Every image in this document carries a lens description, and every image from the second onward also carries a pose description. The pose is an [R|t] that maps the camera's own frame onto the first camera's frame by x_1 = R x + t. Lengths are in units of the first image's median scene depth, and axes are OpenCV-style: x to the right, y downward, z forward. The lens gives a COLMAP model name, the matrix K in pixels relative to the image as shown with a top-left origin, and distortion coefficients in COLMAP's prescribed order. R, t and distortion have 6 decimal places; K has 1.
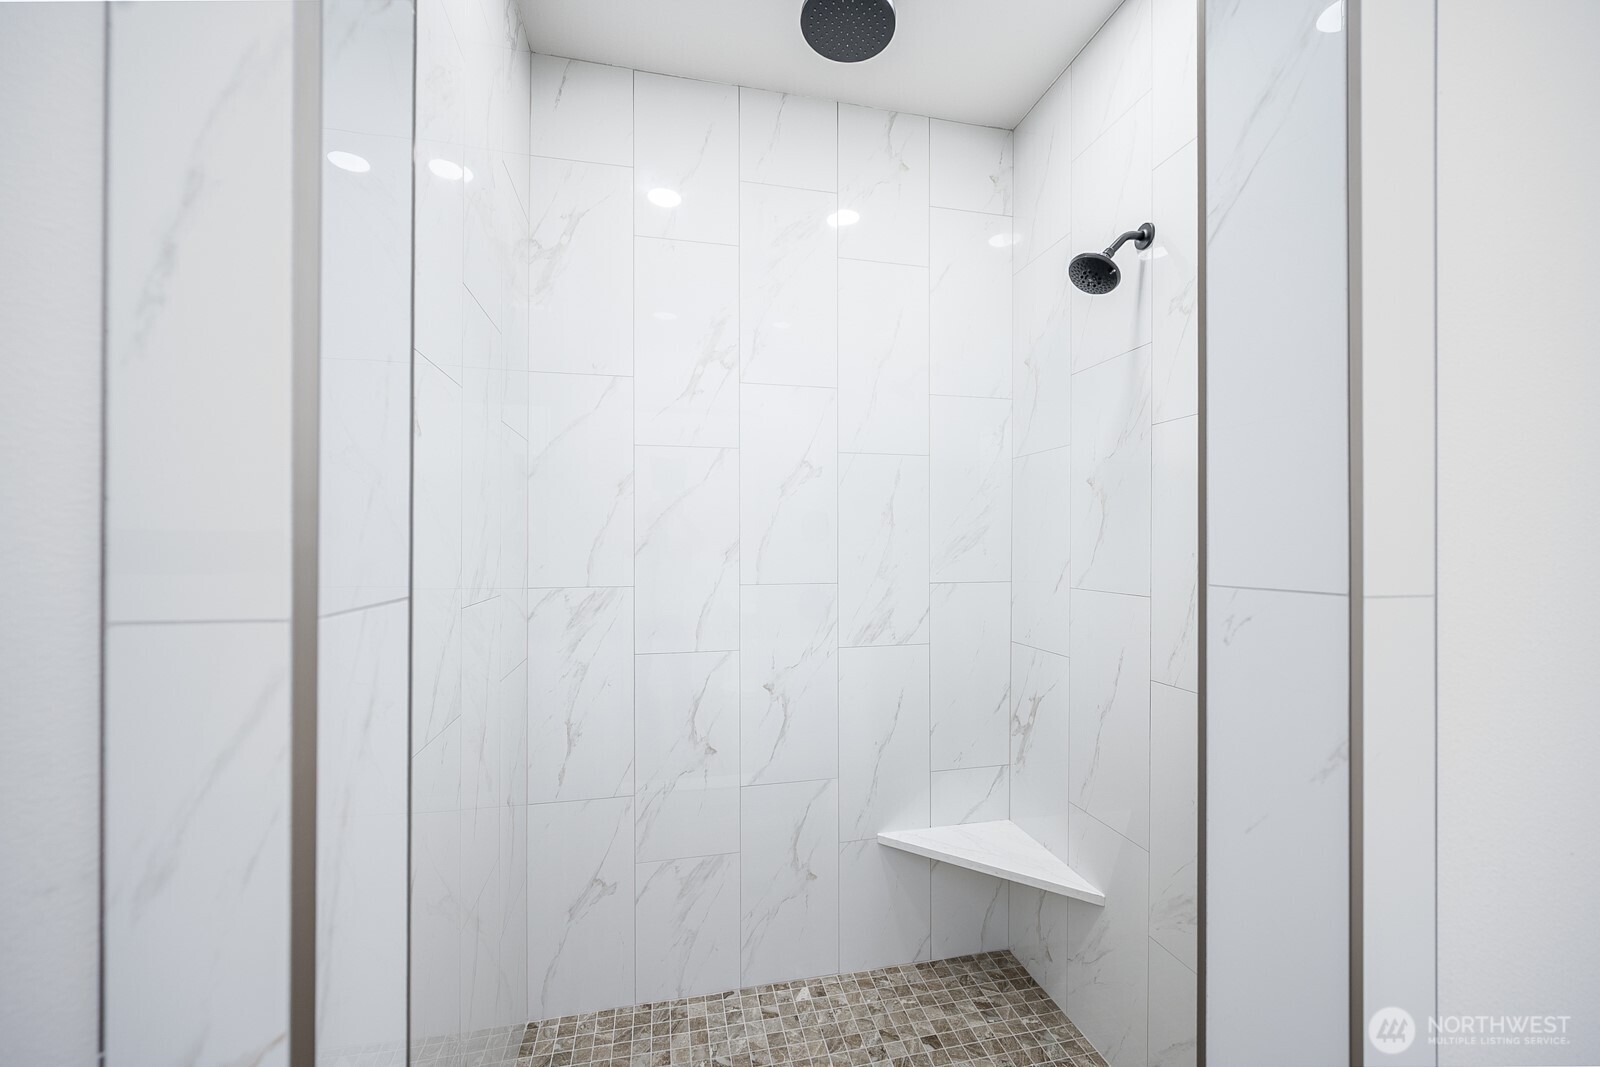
lens RADIAL K [[646.0, 0, 801.2], [0, 646.0, 539.0], [0, 0, 1]] dist [-0.003239, 0.000583]
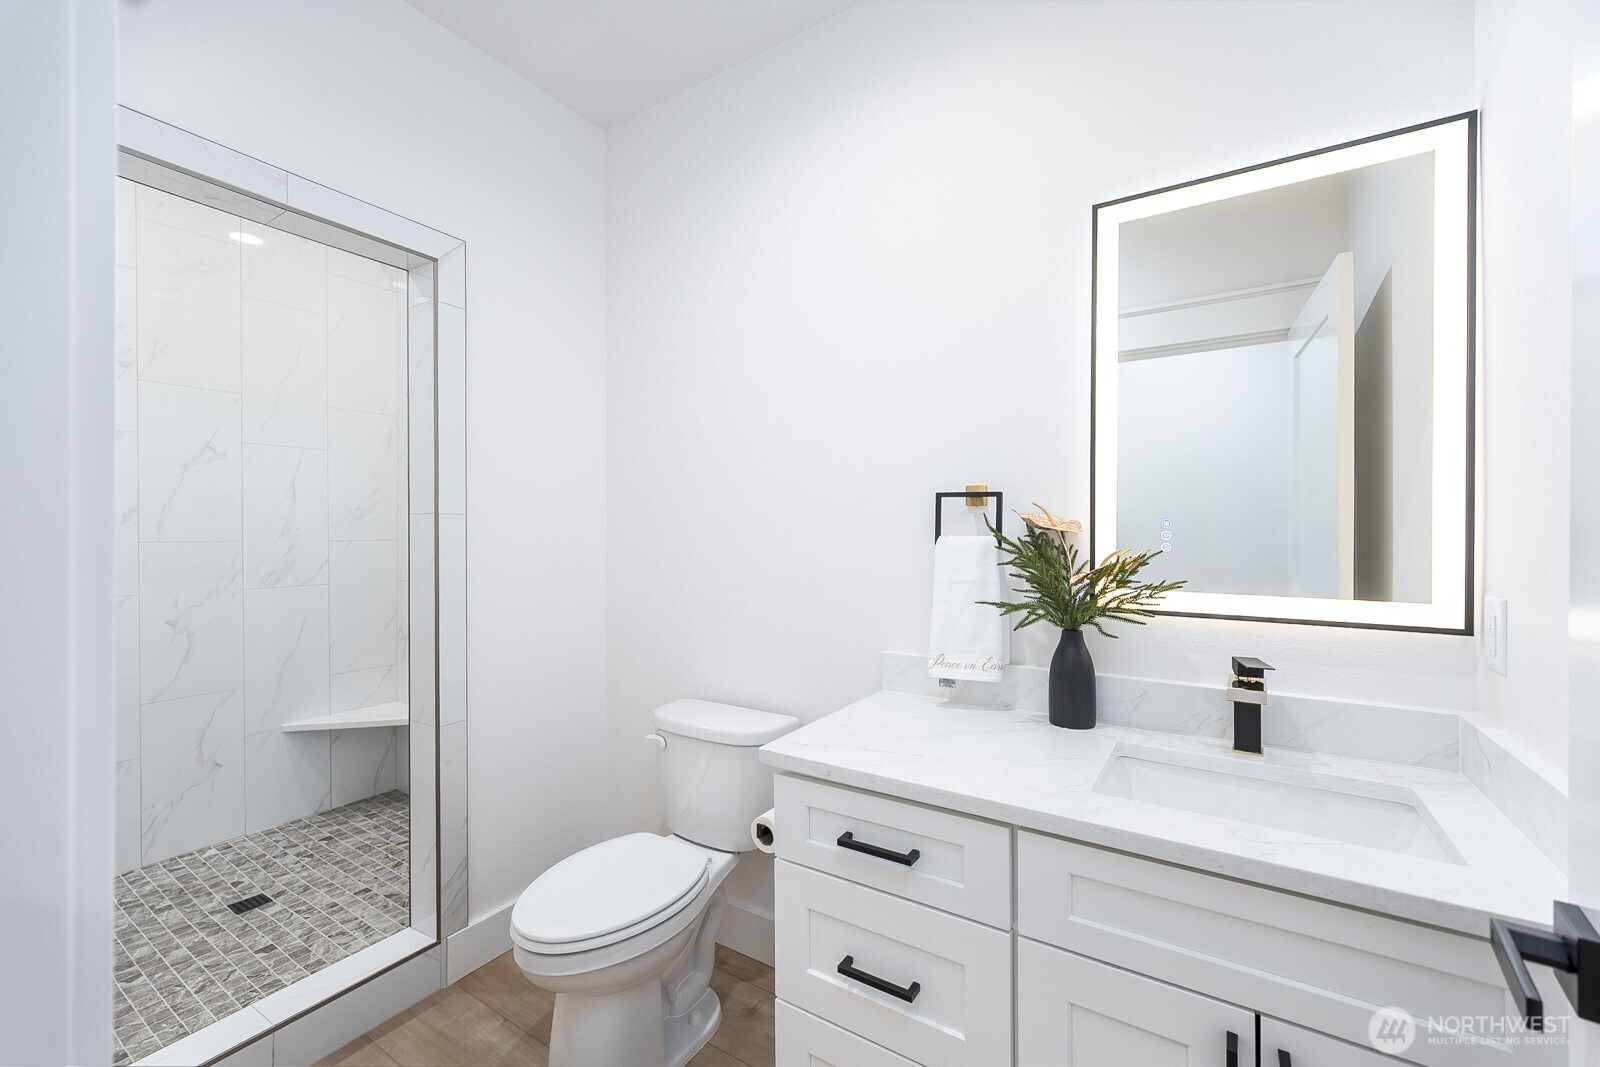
lens RADIAL K [[646.0, 0, 803.9], [0, 646.0, 533.3], [0, 0, 1]] dist [-0.003239, 0.000583]
pose [[0.713199, -0.003993, 0.700950, -0.050381], [-0.001660, 0.999971, 0.007385, 0.041742], [-0.700959, -0.006431, 0.713172, -0.769719]]
